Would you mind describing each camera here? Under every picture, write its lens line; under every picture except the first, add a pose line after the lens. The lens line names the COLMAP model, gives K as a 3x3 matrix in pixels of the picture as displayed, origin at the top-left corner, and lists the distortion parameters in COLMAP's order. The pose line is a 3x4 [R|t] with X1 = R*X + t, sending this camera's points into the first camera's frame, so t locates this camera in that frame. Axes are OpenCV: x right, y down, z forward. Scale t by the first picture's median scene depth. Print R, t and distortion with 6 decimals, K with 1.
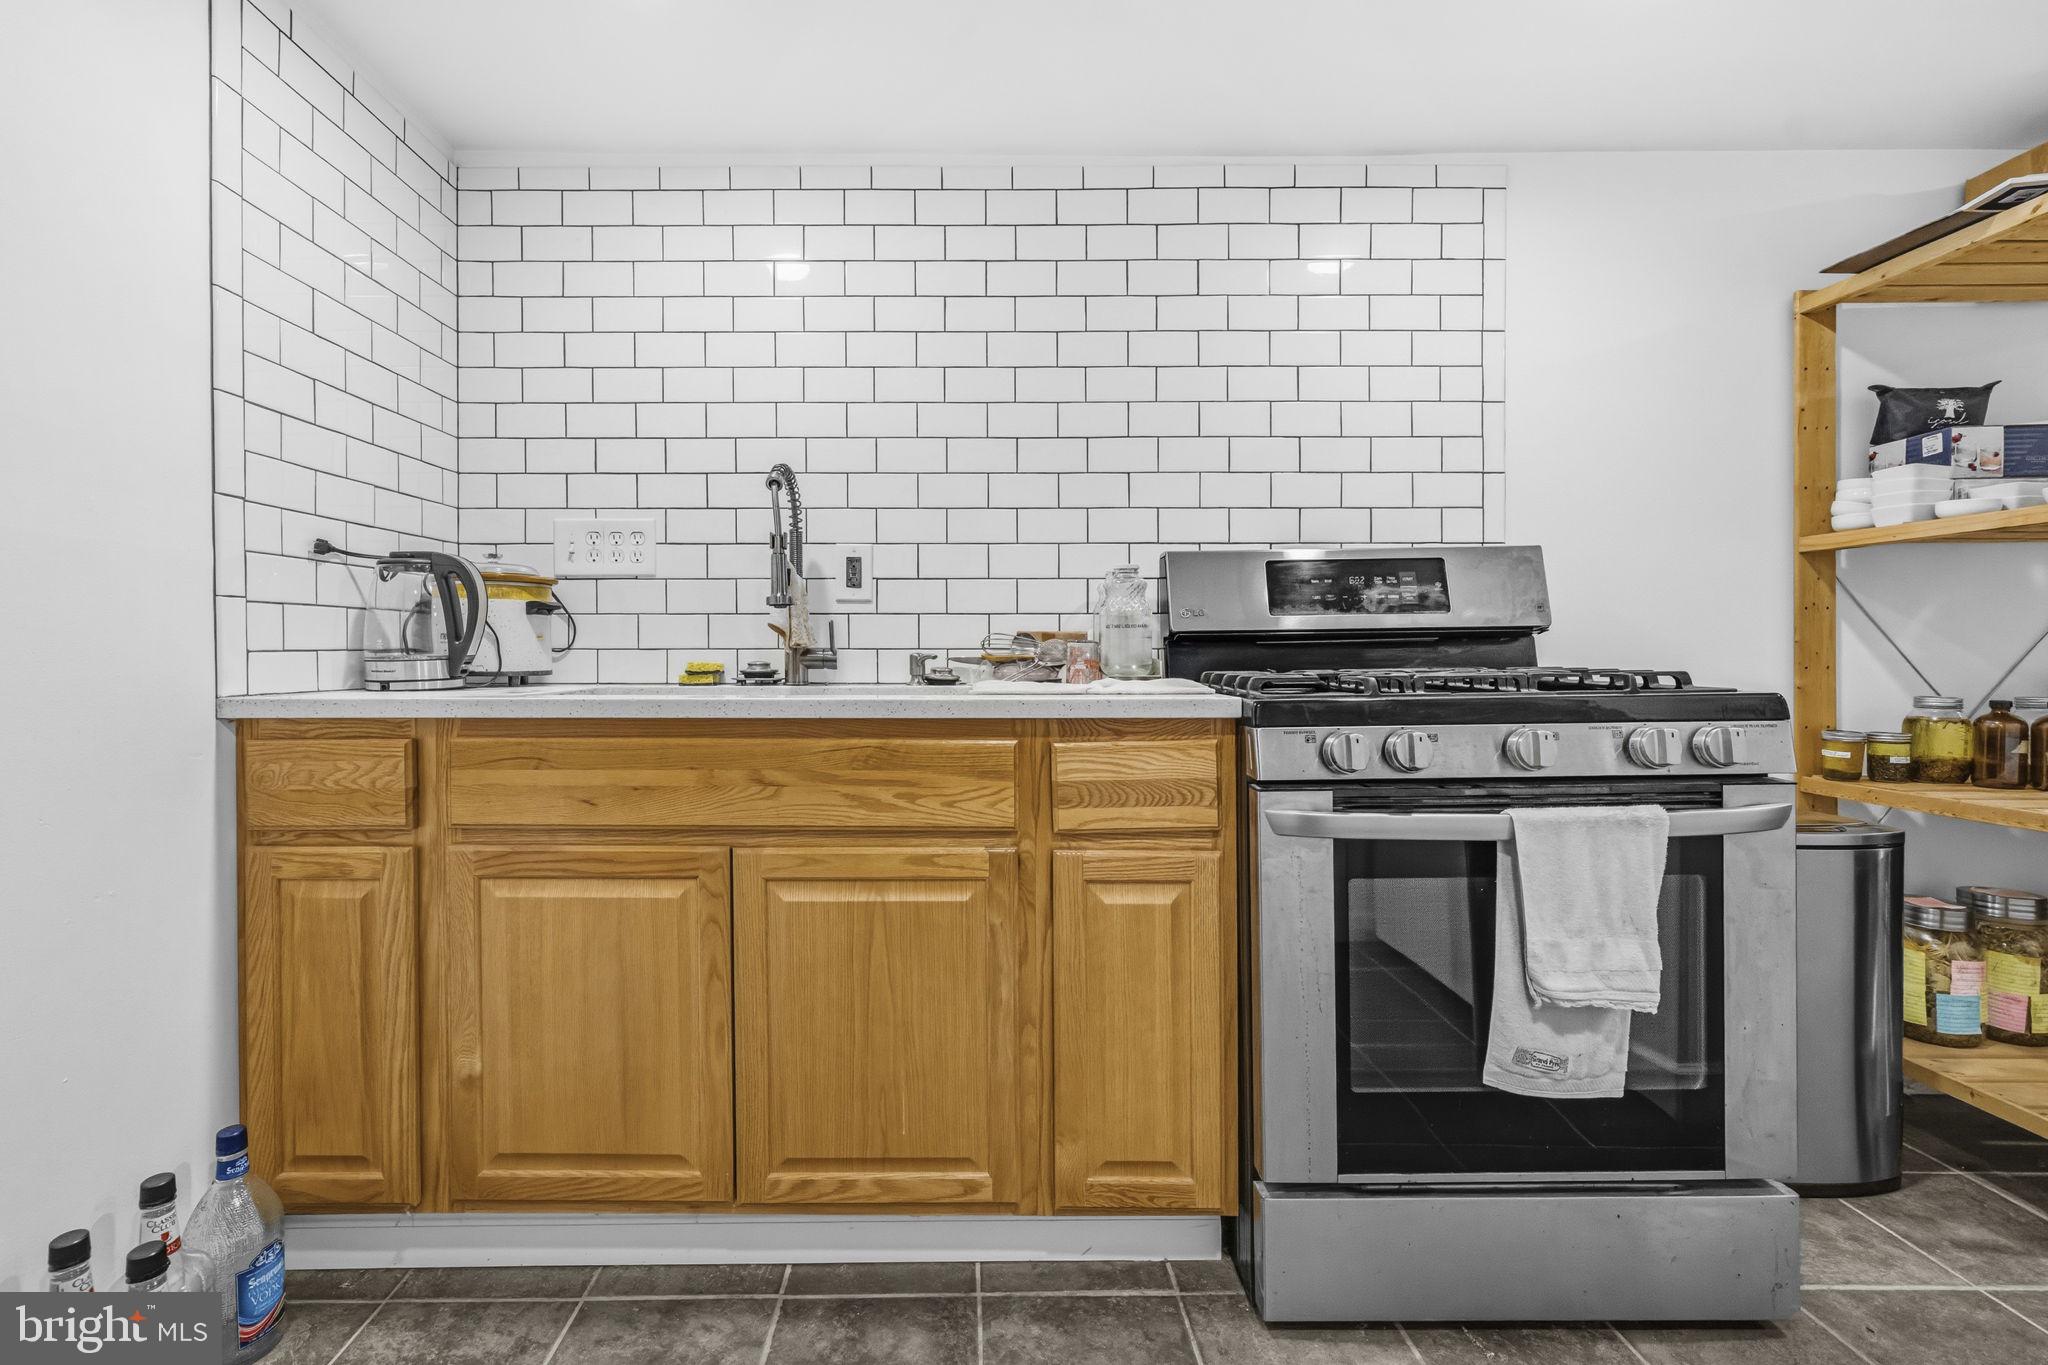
lens RADIAL K [[920.7, 0, 1024.0], [0, 920.7, 682.5], [0, 0, 1]] dist [0.002008, -0.000068]
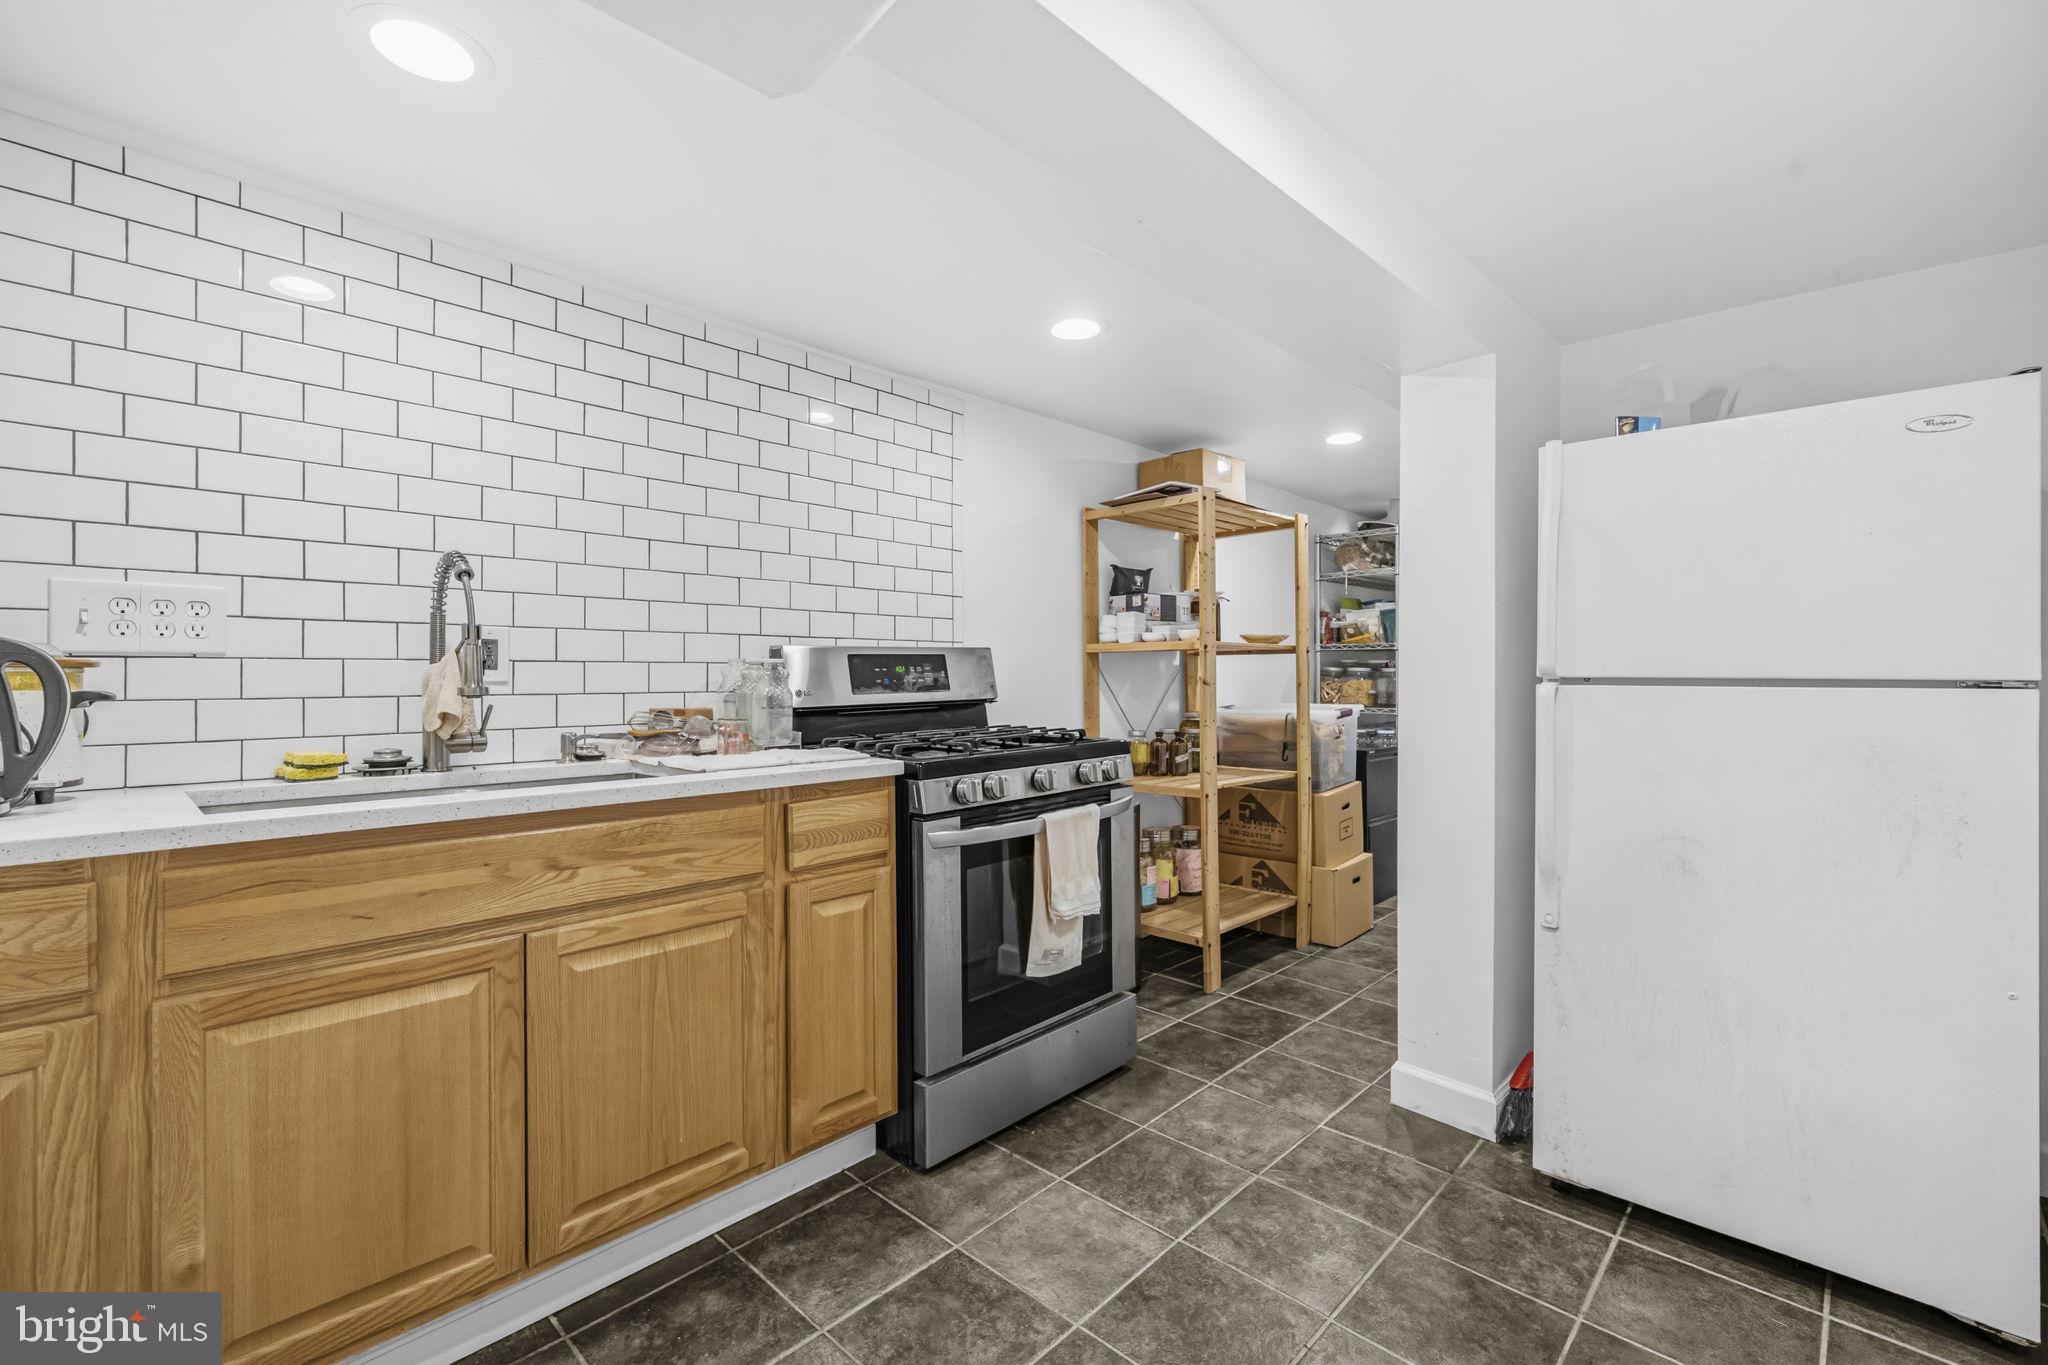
lens RADIAL K [[964.6, 0, 1024.0], [0, 964.6, 682.5], [0, 0, 1]] dist [-0.000008, 0.000217]
pose [[0.664950, -0.010760, 0.746810, -0.757723], [0.019209, 0.999812, -0.002698, -0.096936], [-0.746641, 0.016139, 0.665032, -0.180430]]
